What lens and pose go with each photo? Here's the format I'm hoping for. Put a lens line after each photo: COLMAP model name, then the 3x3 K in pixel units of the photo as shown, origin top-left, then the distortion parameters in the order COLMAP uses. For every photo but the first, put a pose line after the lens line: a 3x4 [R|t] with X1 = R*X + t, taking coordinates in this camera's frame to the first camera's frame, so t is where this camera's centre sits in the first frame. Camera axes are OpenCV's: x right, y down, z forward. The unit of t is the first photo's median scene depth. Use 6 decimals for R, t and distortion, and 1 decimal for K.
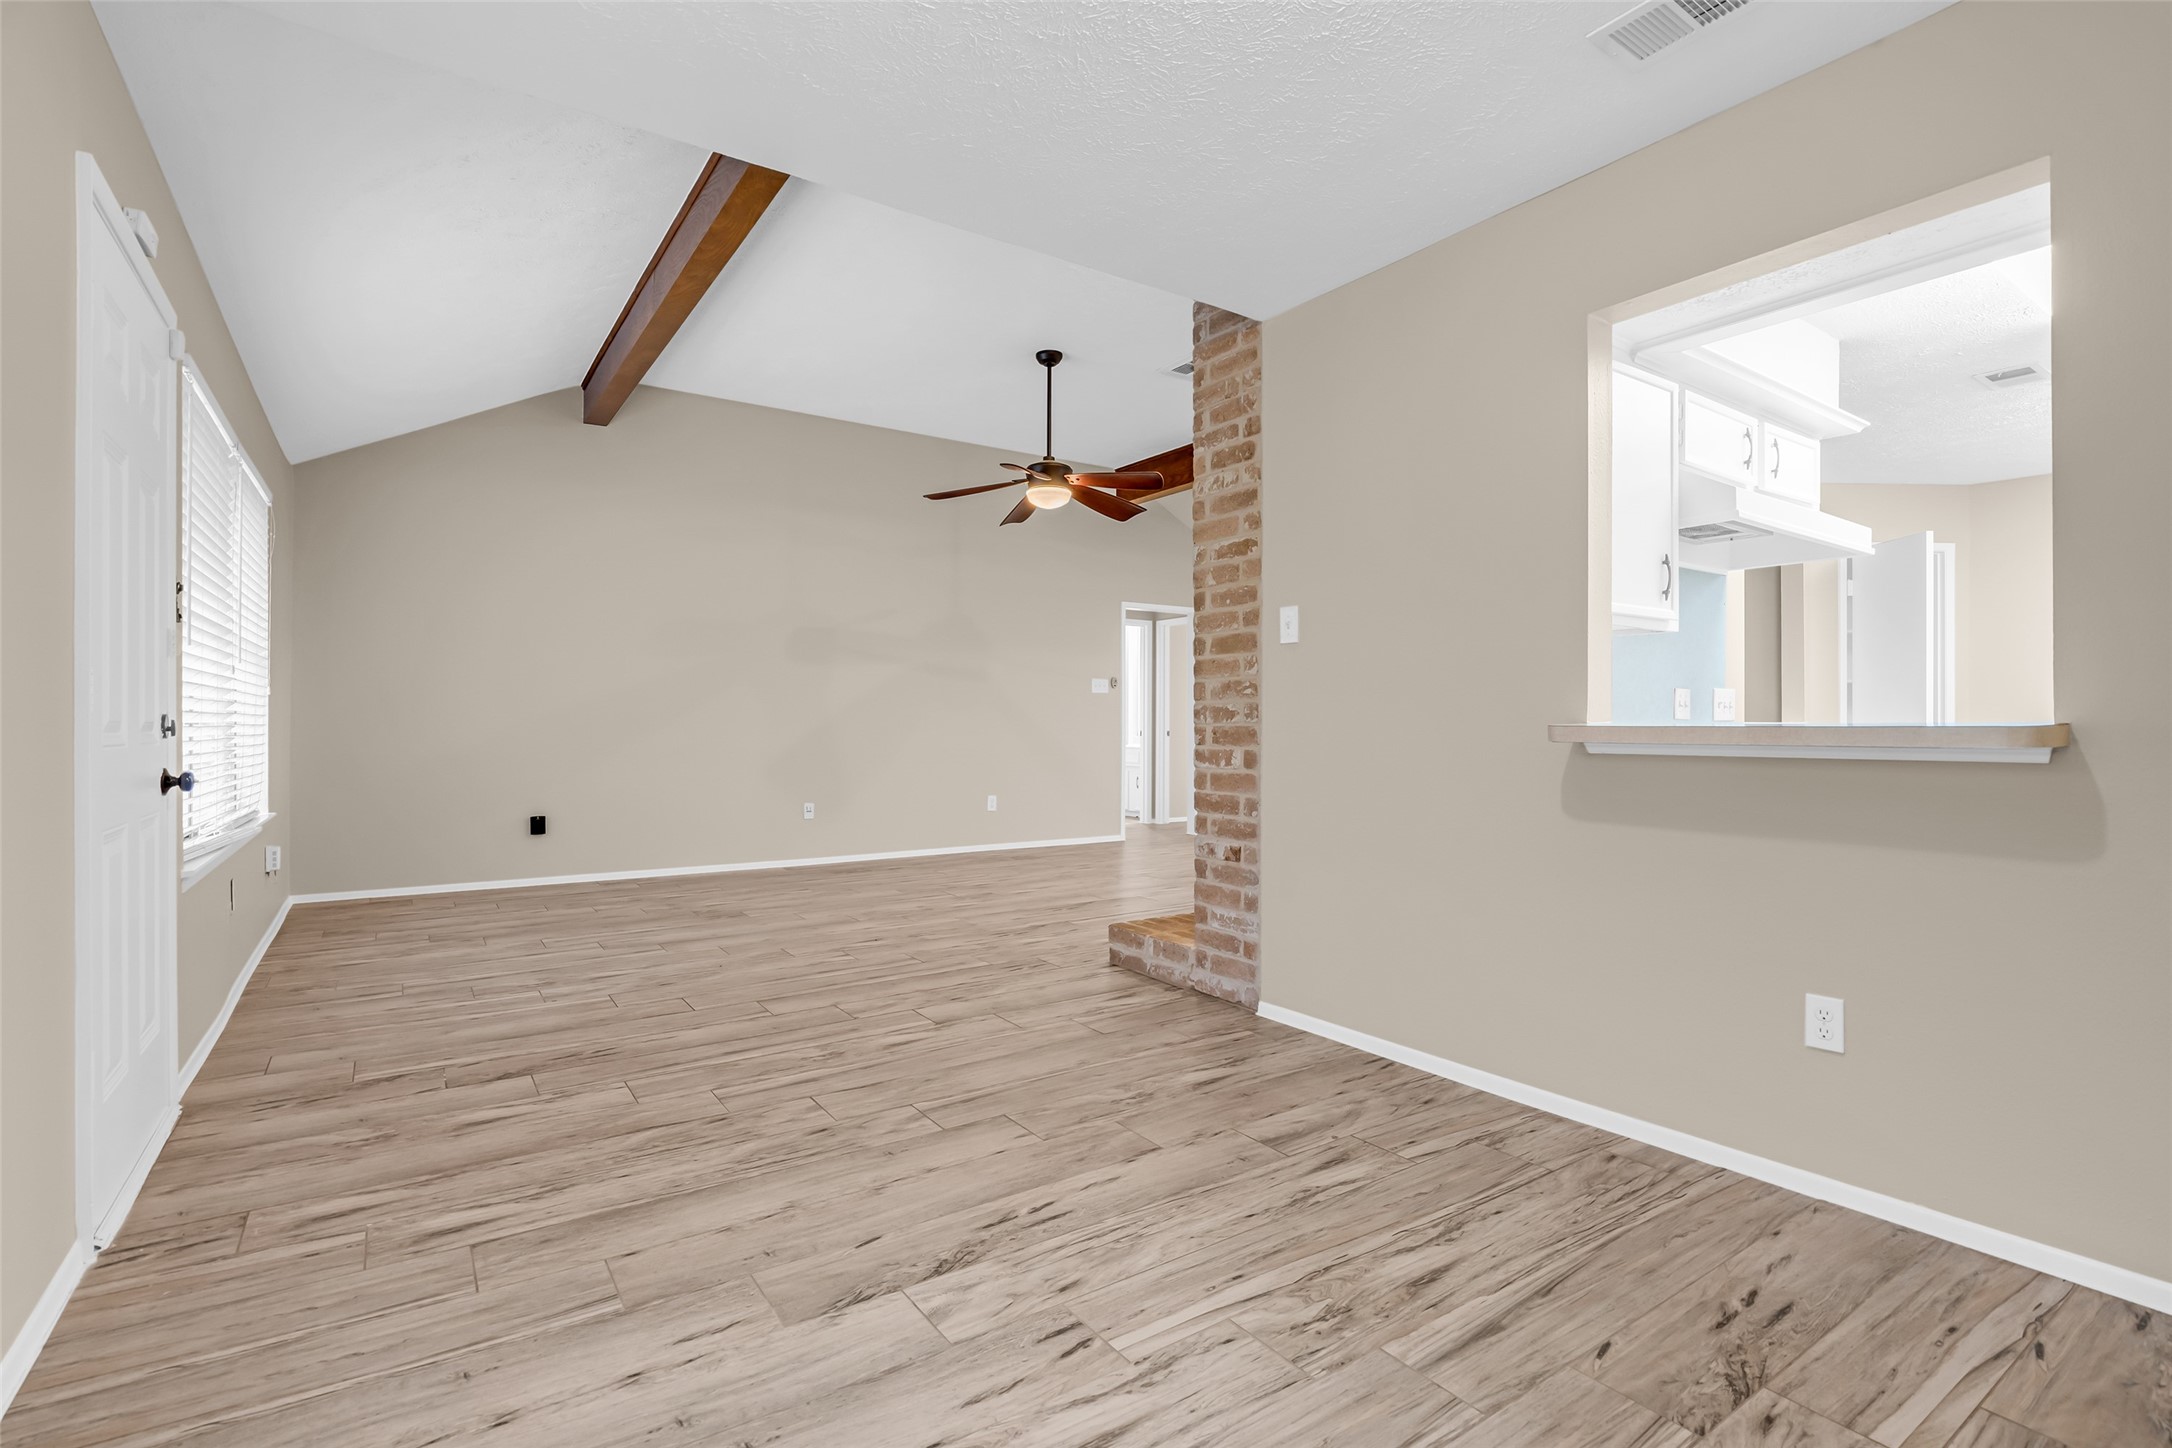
lens RADIAL K [[998.1, 0, 1078.8], [0, 998.1, 714.9], [0, 0, 1]] dist [-0.020075, 0.005960]
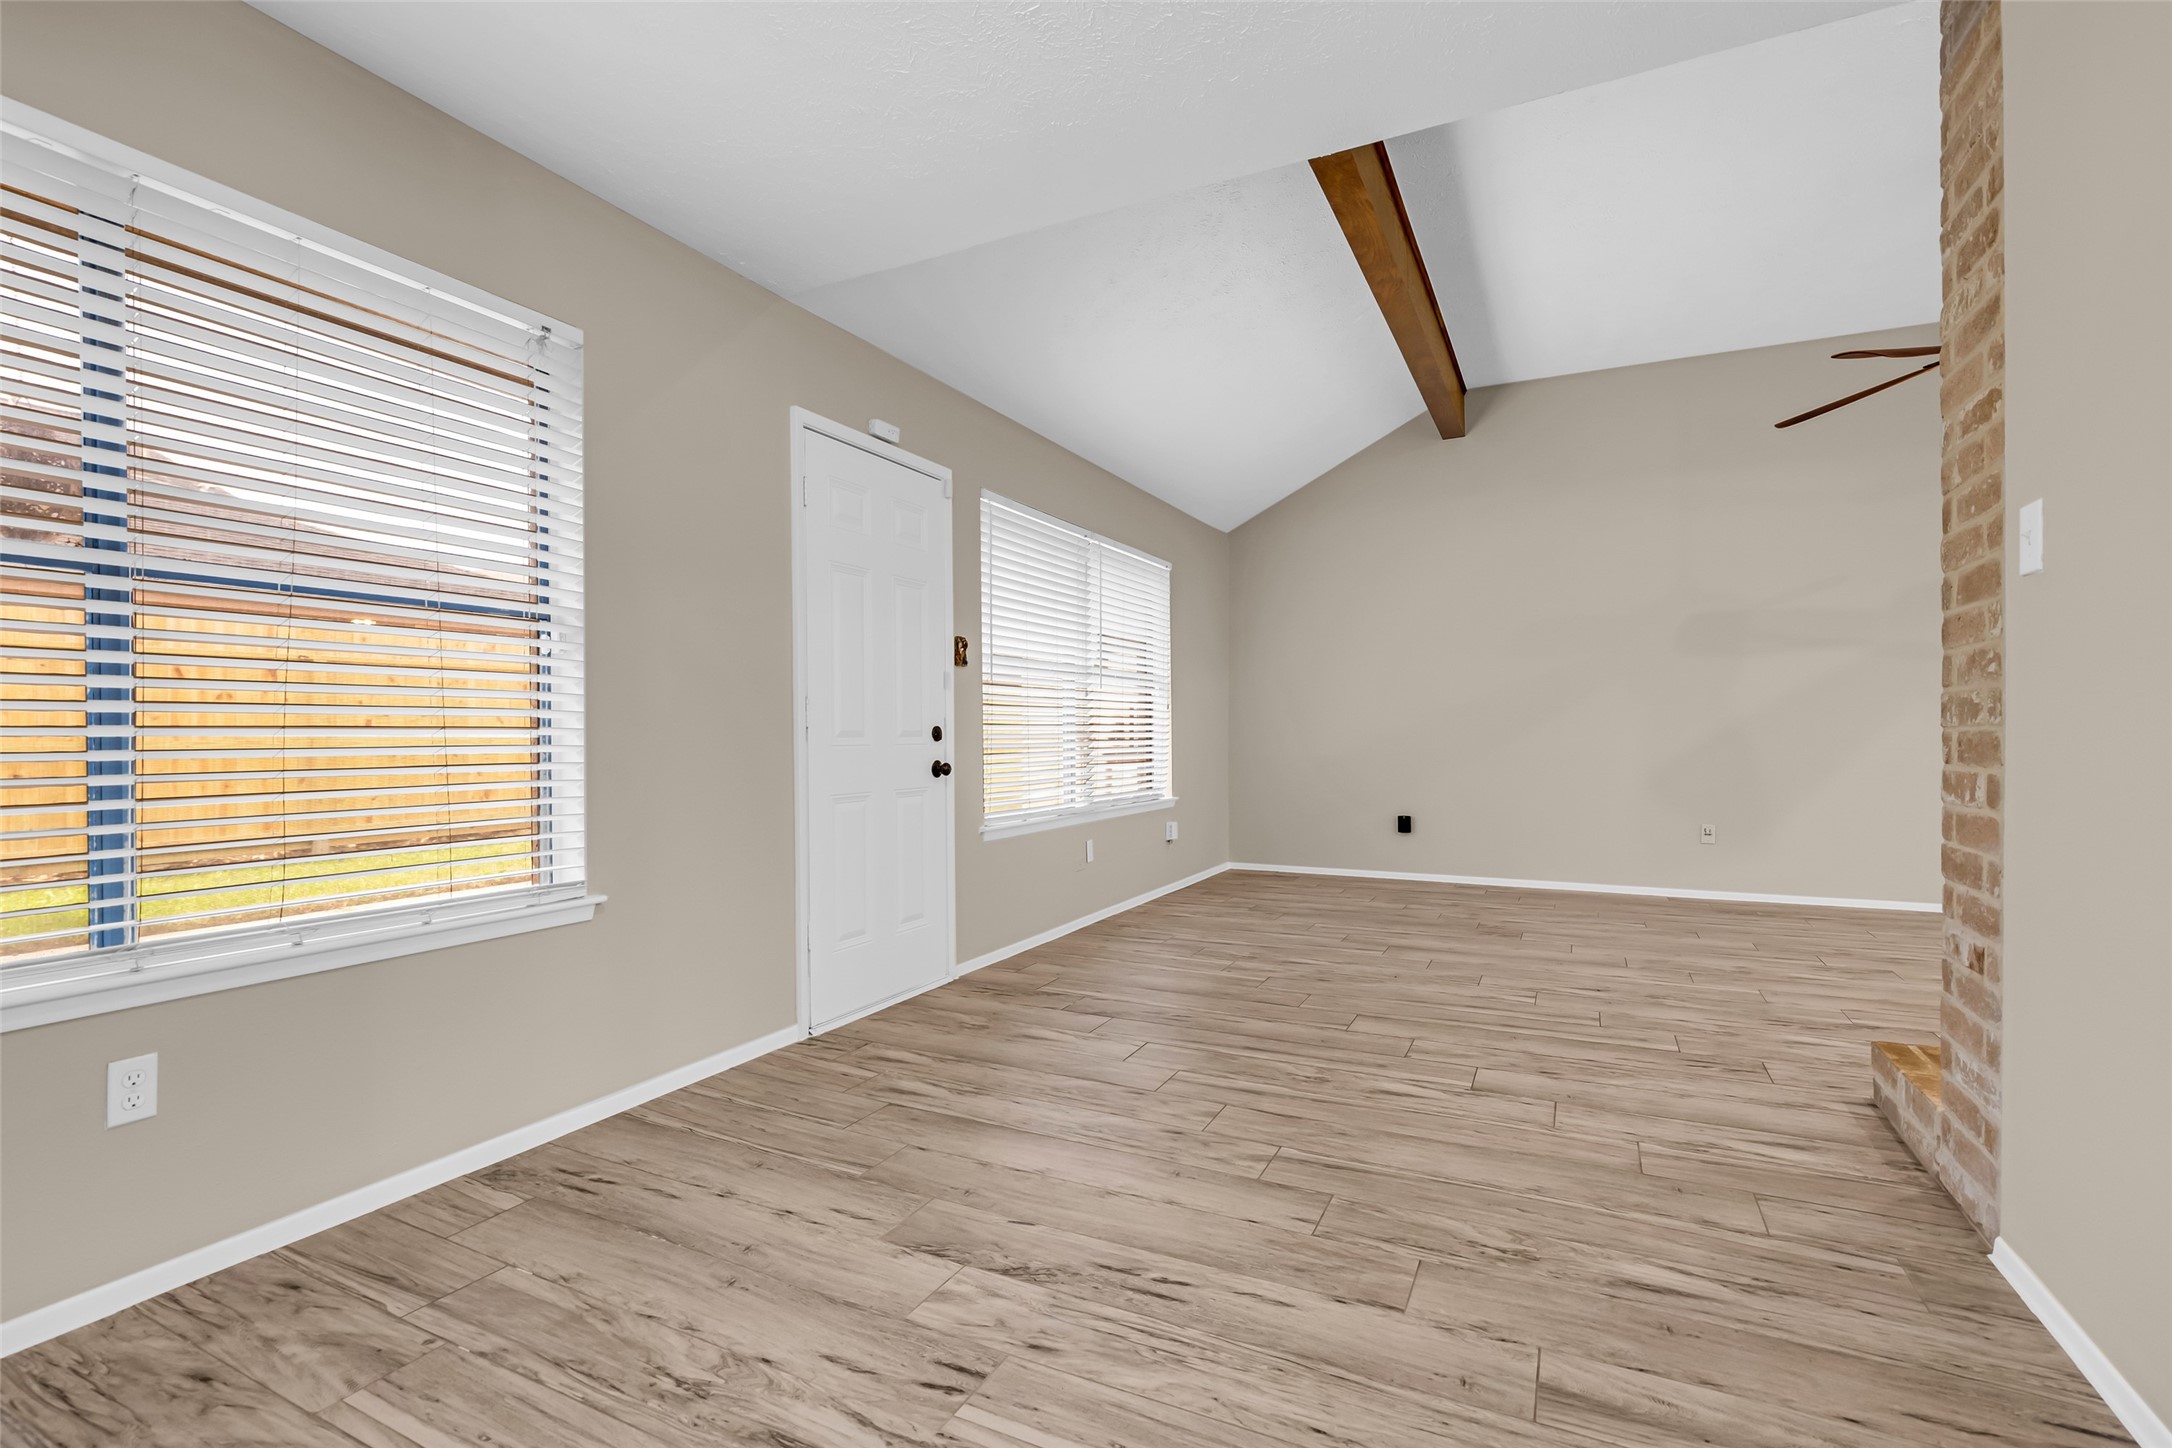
lens RADIAL K [[998.1, 0, 1082.8], [0, 998.1, 734.1], [0, 0, 1]] dist [-0.020075, 0.005960]
pose [[0.486356, 0.000529, -0.873760, 0.578629], [0.012178, 0.999899, 0.007384, 0.004091], [0.873676, -0.014232, 0.486301, 0.430557]]
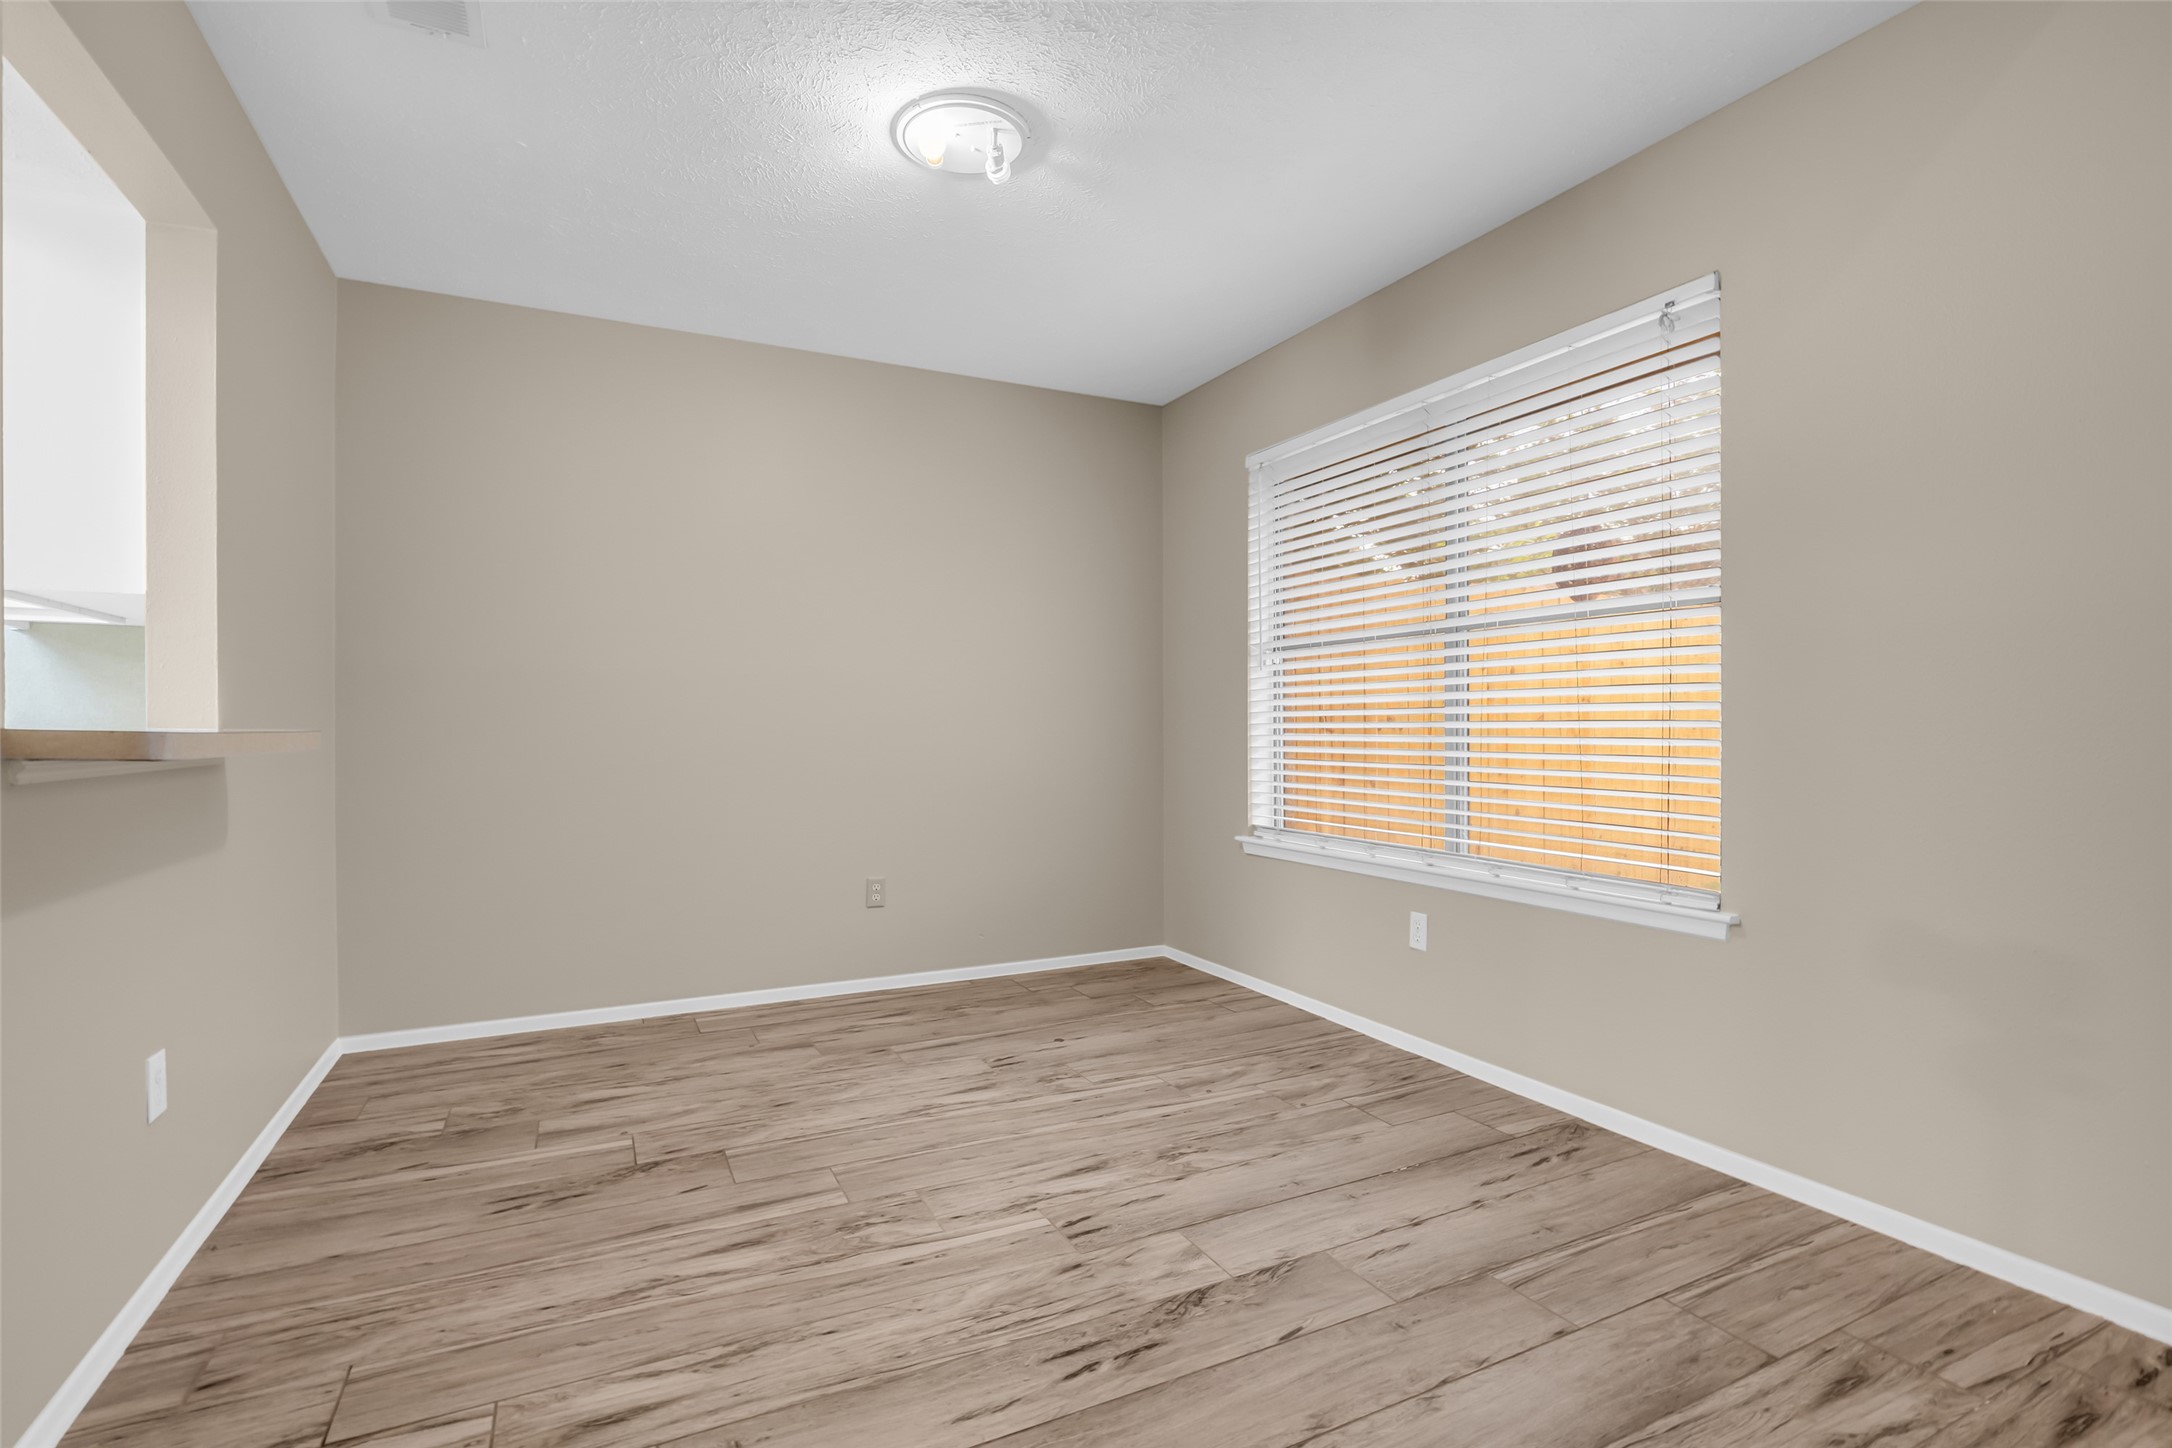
lens RADIAL K [[998.1, 0, 1067.0], [0, 998.1, 728.0], [0, 0, 1]] dist [-0.020075, 0.005960]
pose [[-0.988752, 0.002285, 0.149545, -0.117226], [0.000571, 0.999934, -0.011504, 0.015126], [-0.149561, -0.011289, -0.988688, 1.467080]]
